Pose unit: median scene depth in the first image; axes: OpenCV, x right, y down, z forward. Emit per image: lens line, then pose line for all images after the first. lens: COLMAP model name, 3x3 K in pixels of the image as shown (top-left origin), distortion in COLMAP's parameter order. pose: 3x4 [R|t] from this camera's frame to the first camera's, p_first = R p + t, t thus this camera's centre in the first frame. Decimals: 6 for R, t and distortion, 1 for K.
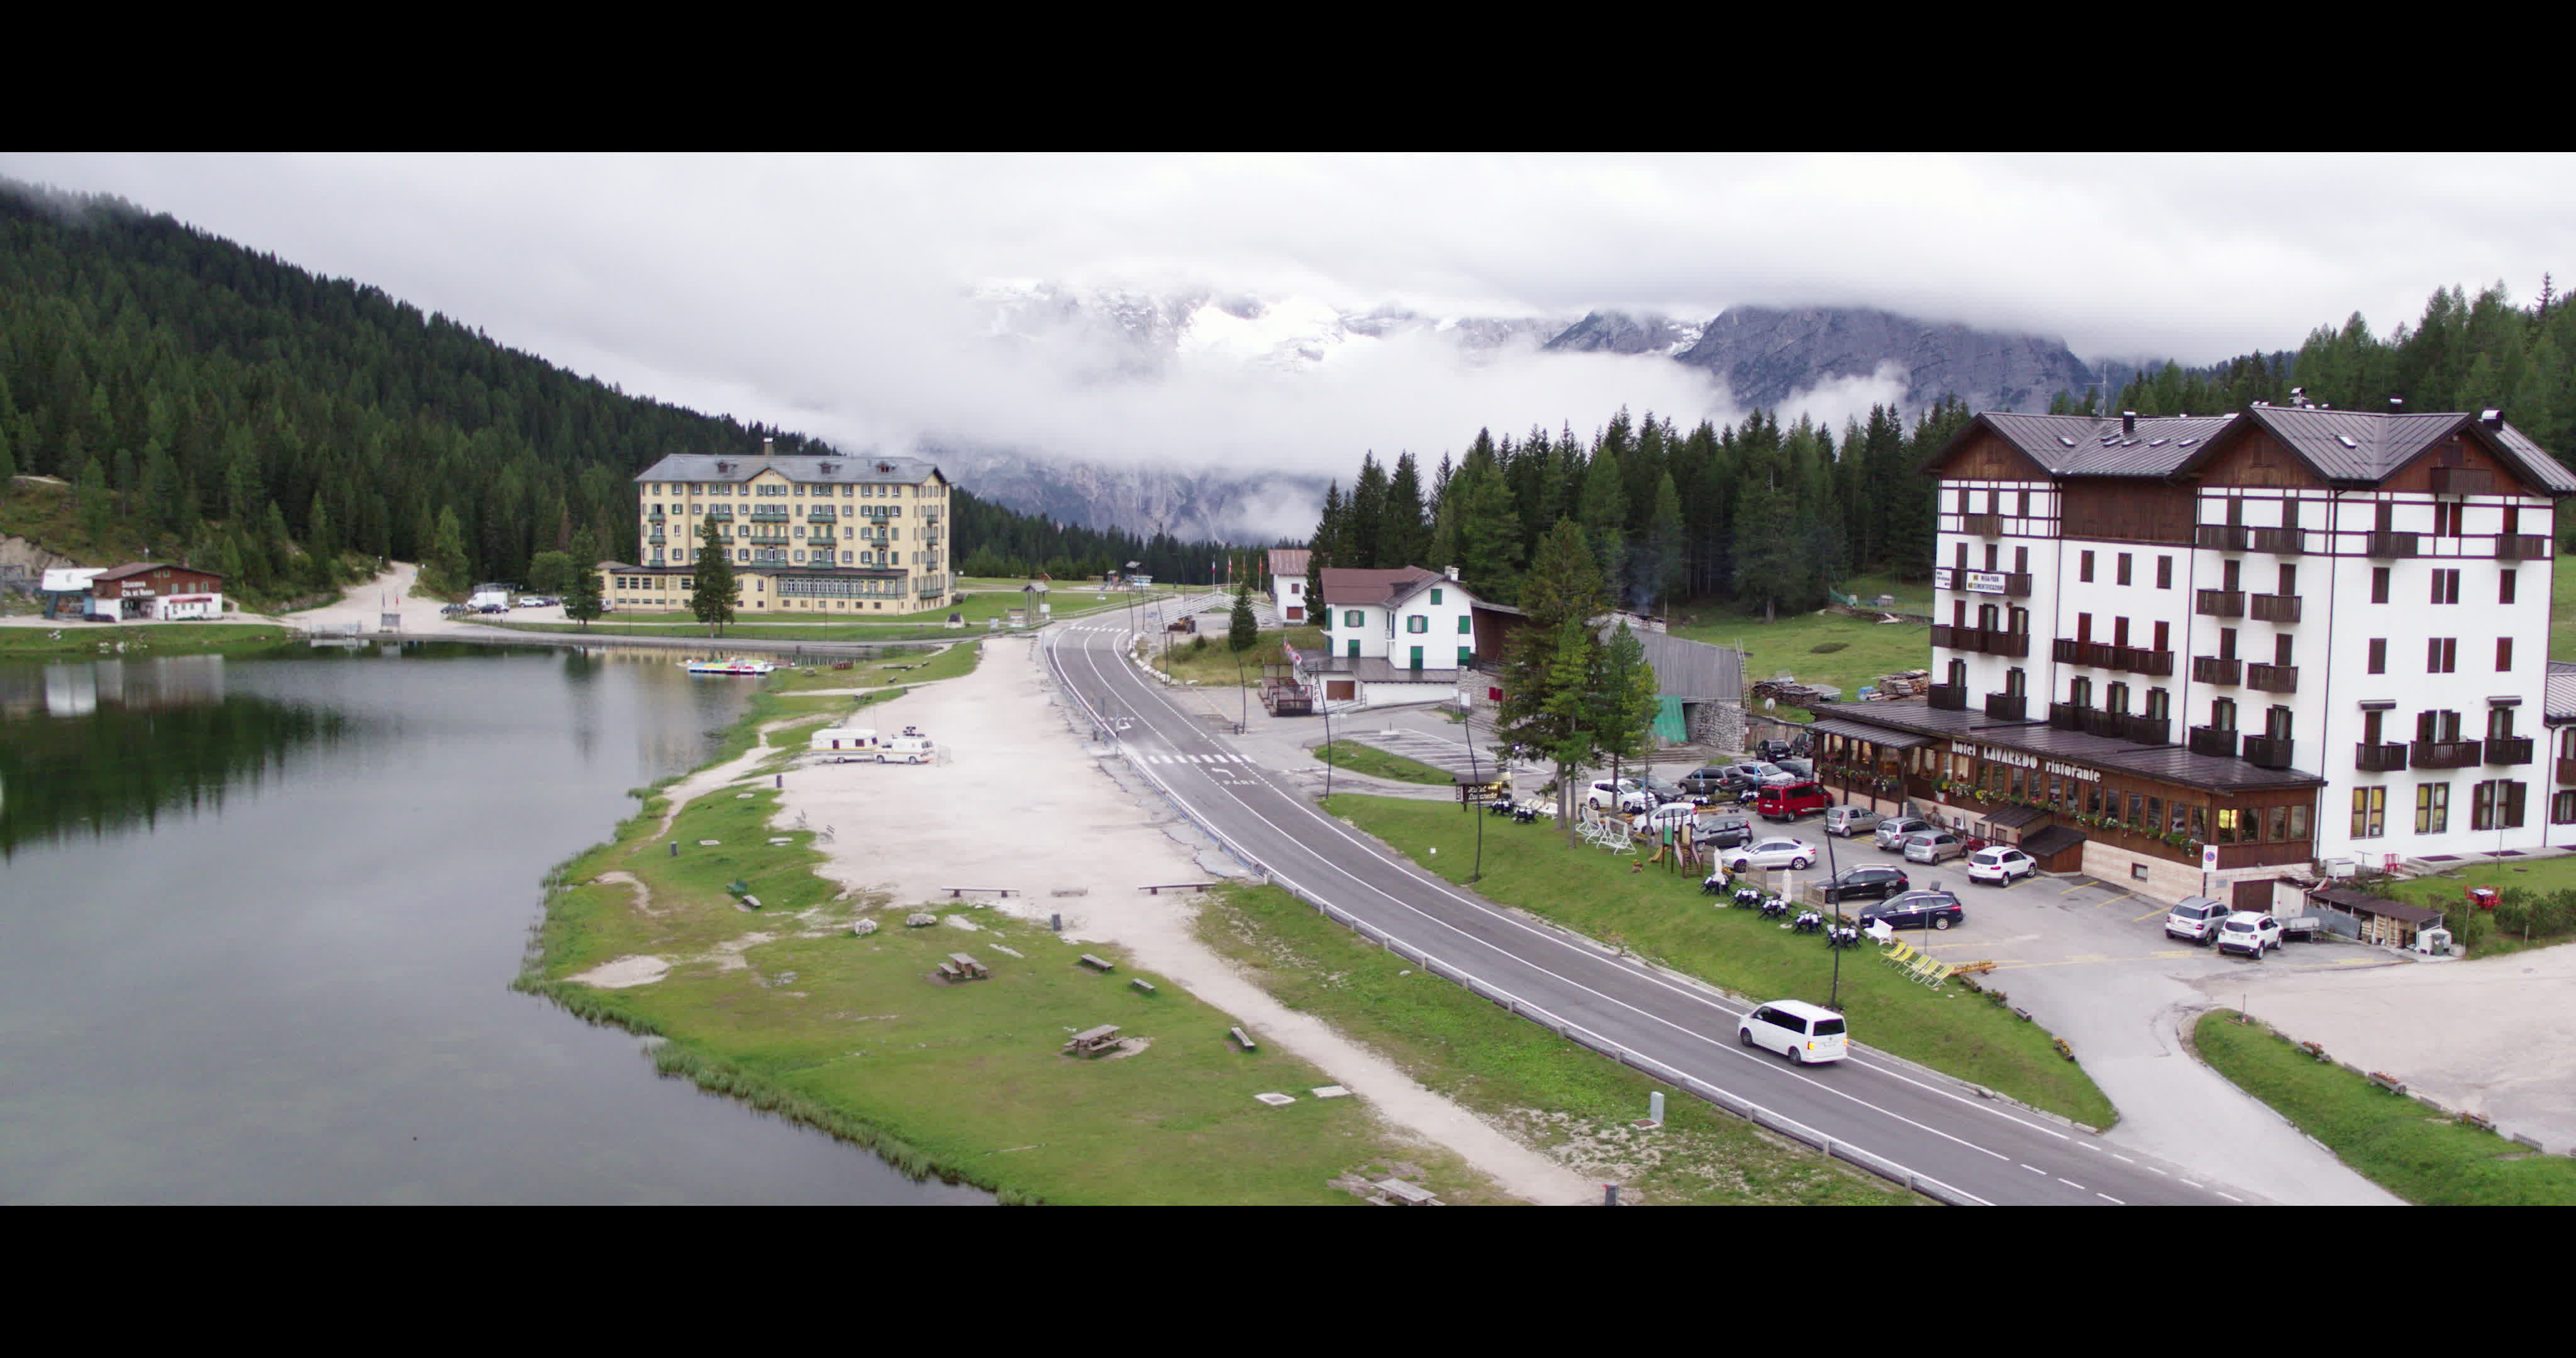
lens RADIAL K [[2215.2, 0, 1329.5], [0, 2215.2, 680.1], [0, 0, 1]] dist [-0.219840, 0.104034]
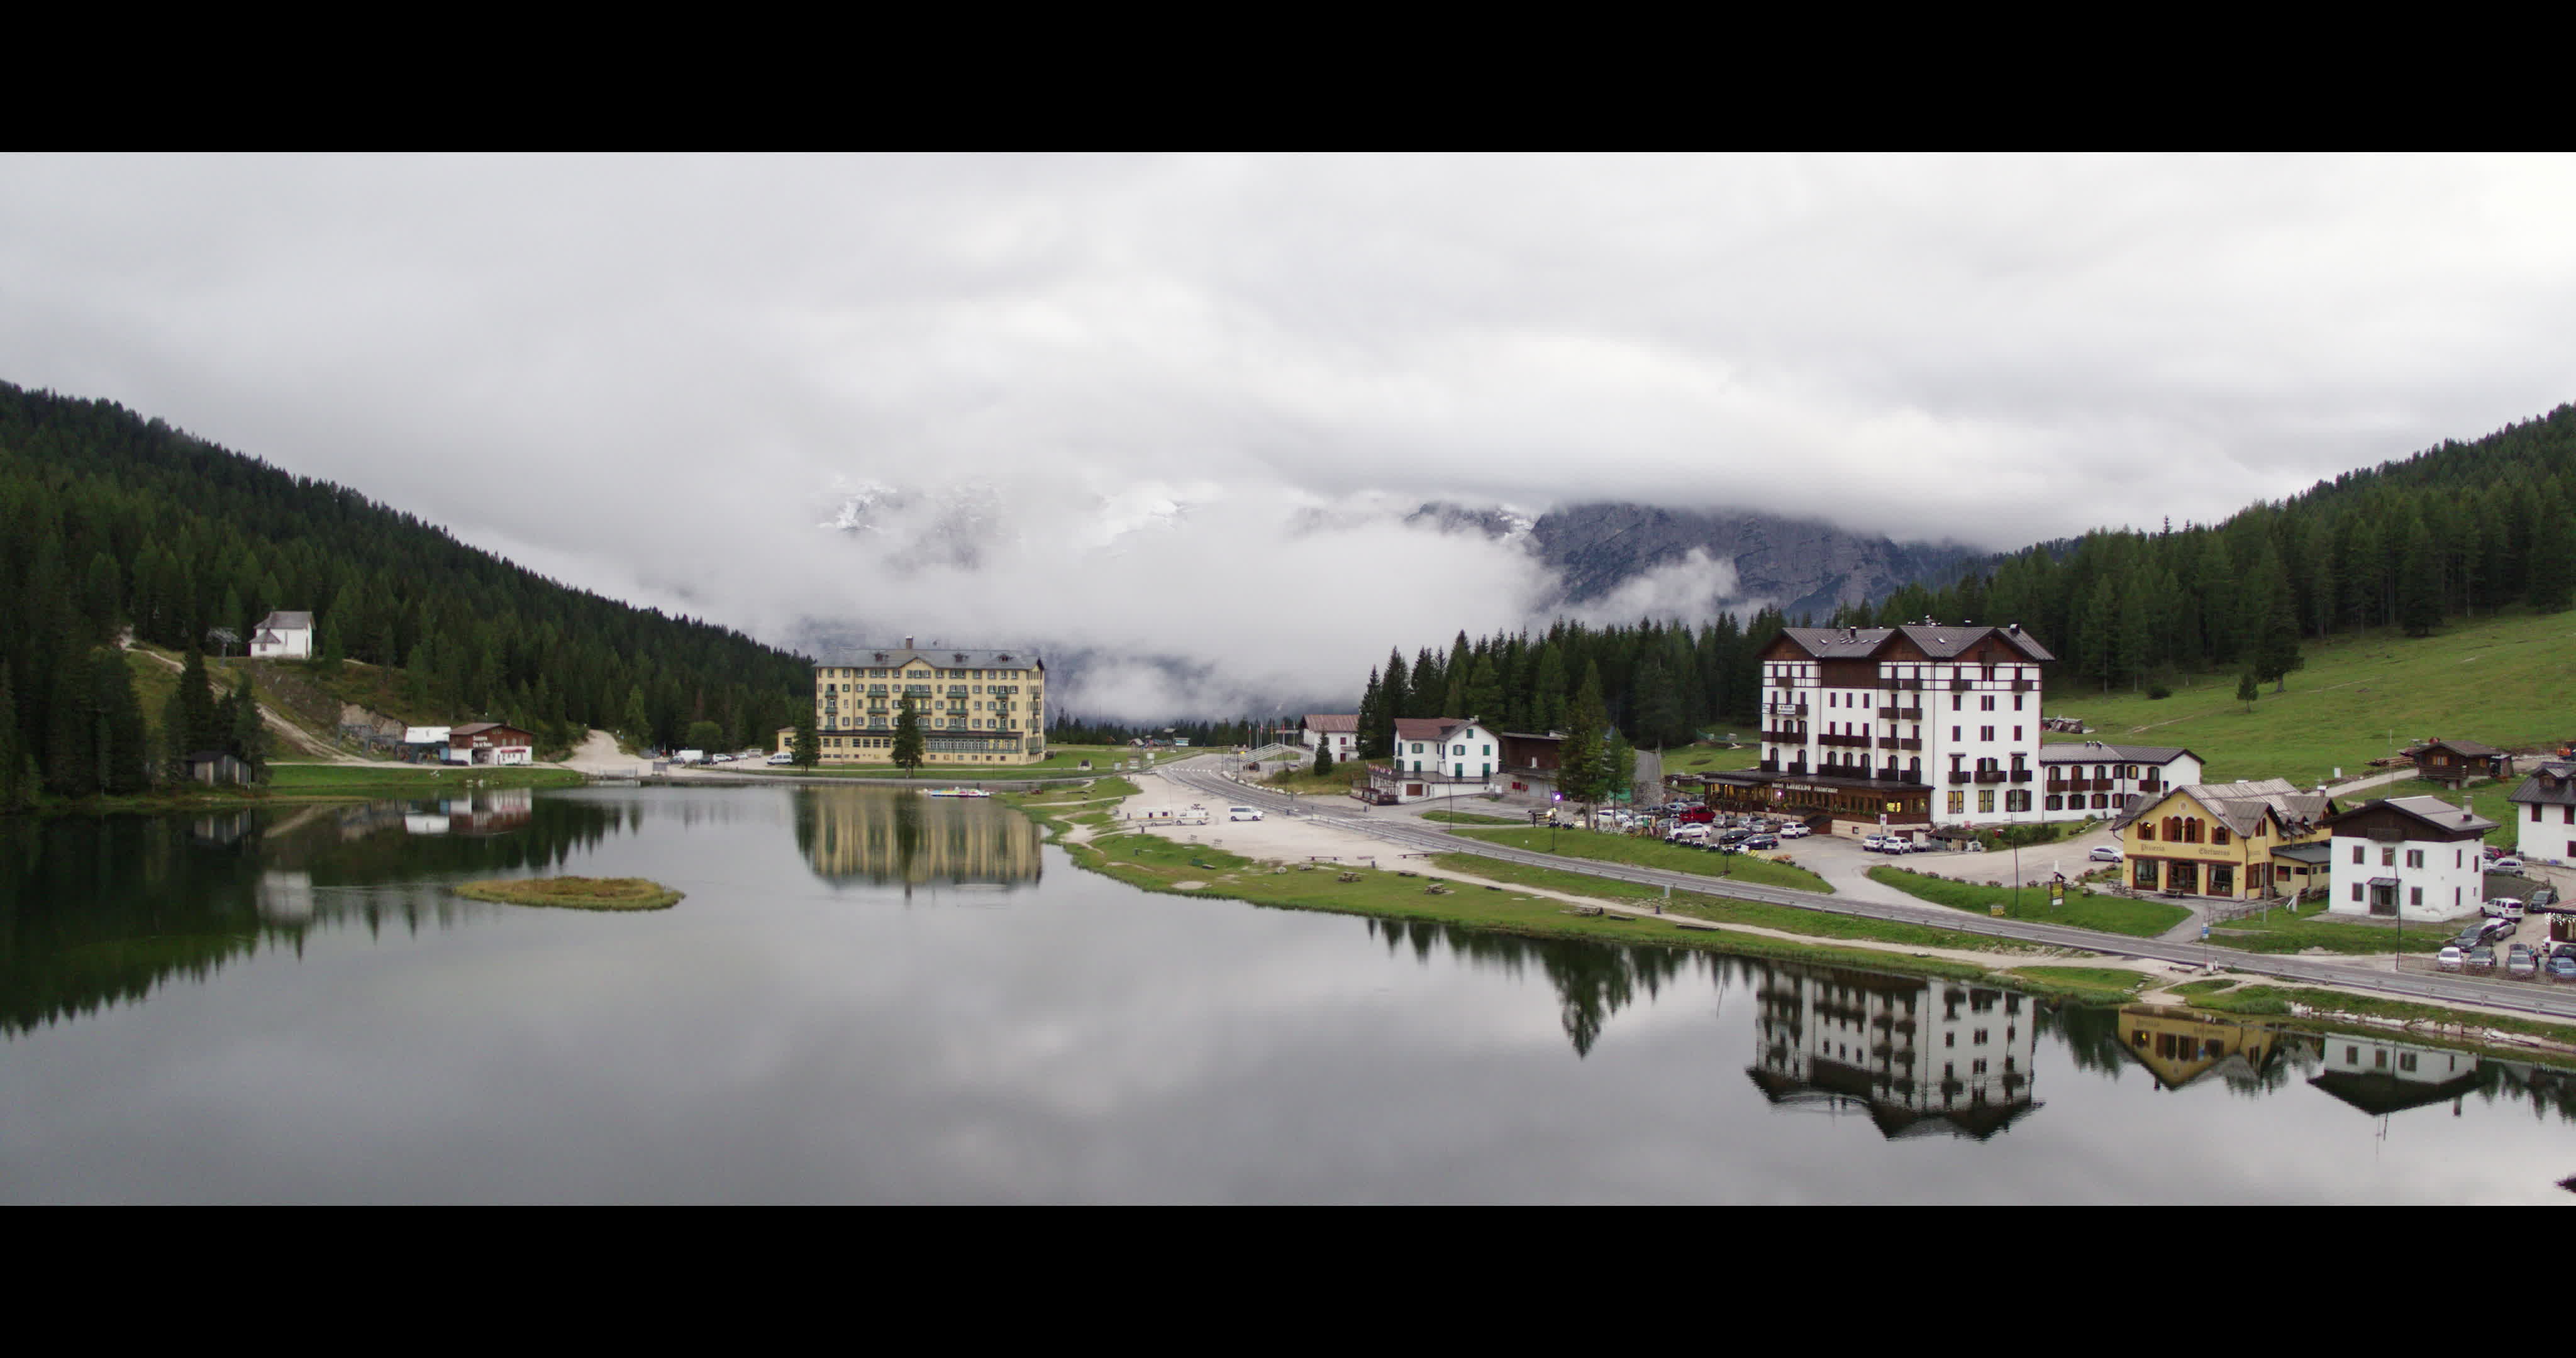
lens RADIAL K [[2215.2, 0, 1315.7], [0, 2215.2, 682.3], [0, 0, 1]] dist [-0.219840, 0.104034]
pose [[0.997485, -0.006065, 0.070616, -0.126864], [0.011972, 0.996434, -0.083526, 0.042408], [-0.069857, 0.084161, 0.994000, -0.453741]]
